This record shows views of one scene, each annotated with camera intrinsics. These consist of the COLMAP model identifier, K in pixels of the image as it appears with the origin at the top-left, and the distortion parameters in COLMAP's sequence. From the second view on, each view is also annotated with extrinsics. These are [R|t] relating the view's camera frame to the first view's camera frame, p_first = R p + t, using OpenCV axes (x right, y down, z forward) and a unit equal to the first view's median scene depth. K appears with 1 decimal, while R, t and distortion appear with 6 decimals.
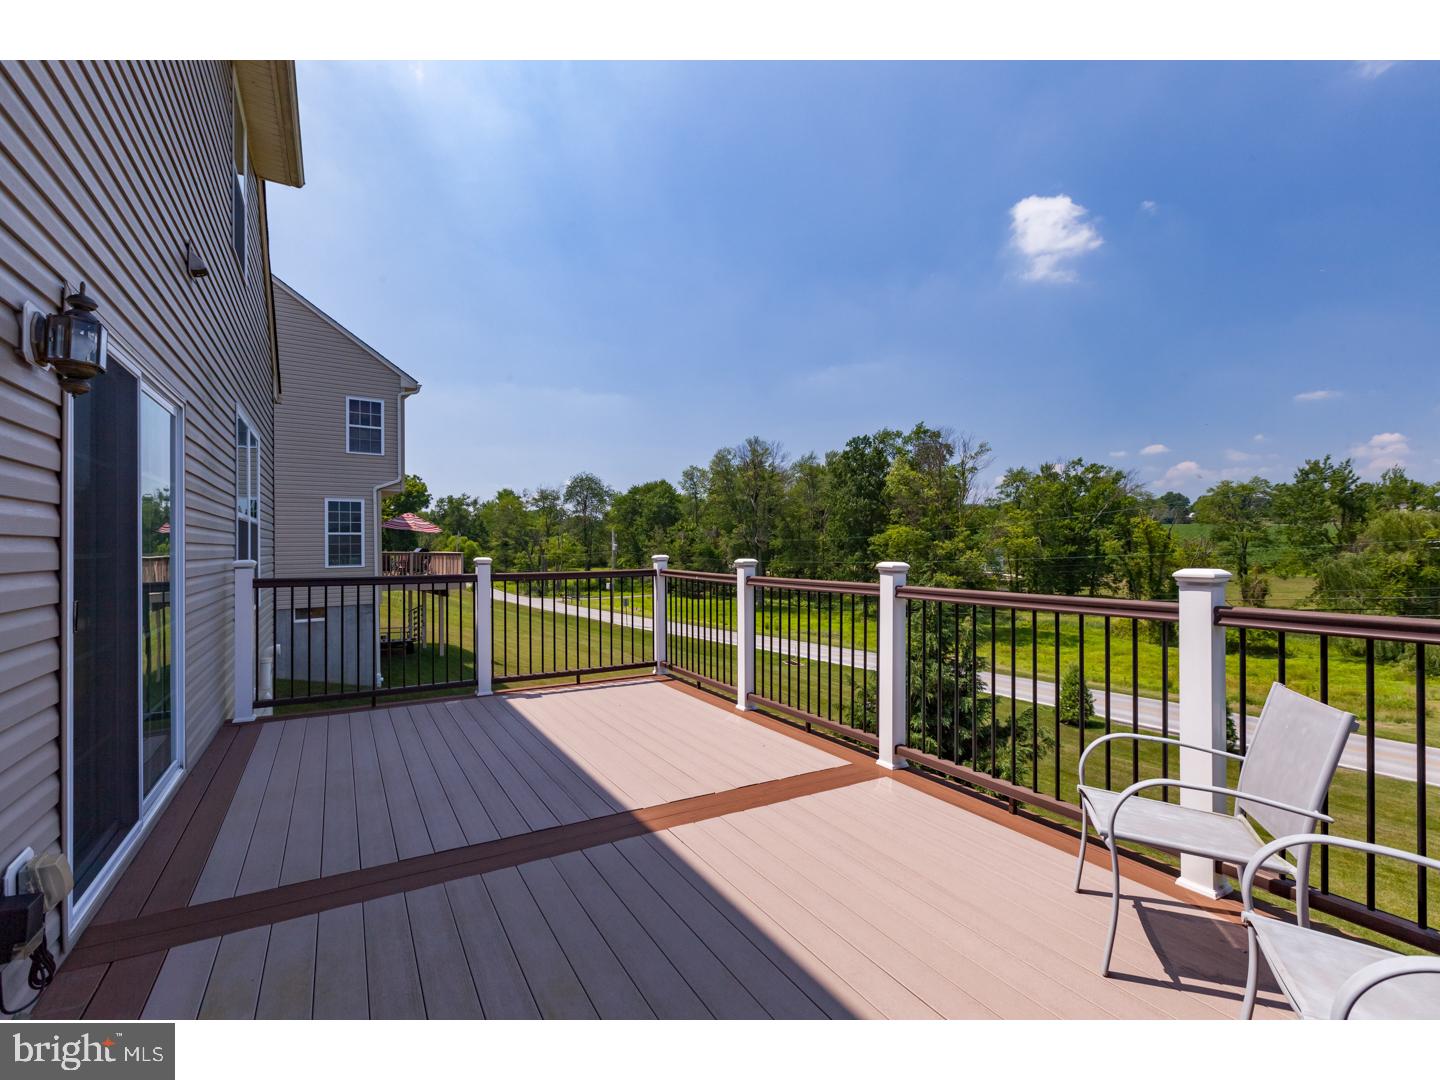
lens RADIAL K [[651.1, 0, 708.3], [0, 651.1, 544.4], [0, 0, 1]] dist [0.000909, 0.000123]
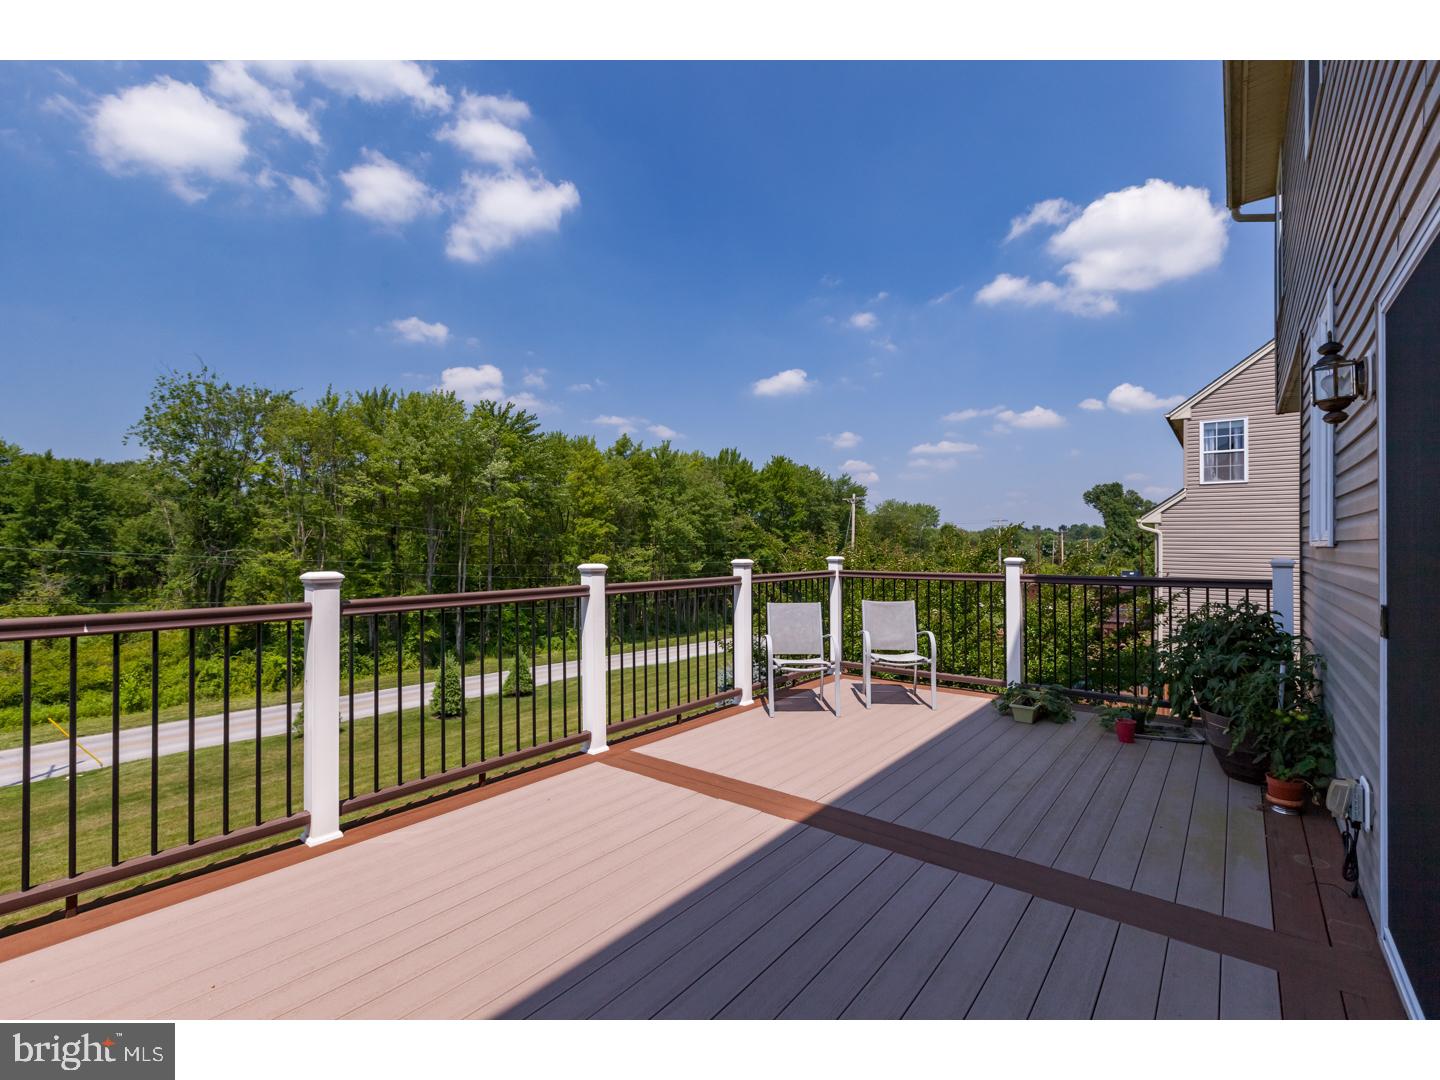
lens RADIAL K [[651.1, 0, 707.5], [0, 651.1, 545.9], [0, 0, 1]] dist [0.000909, 0.000123]
pose [[-0.364872, 0.005983, 0.931038, -0.850819], [-0.002128, 0.999971, -0.007260, 0.003302], [-0.931055, -0.004630, -0.364849, 1.291337]]
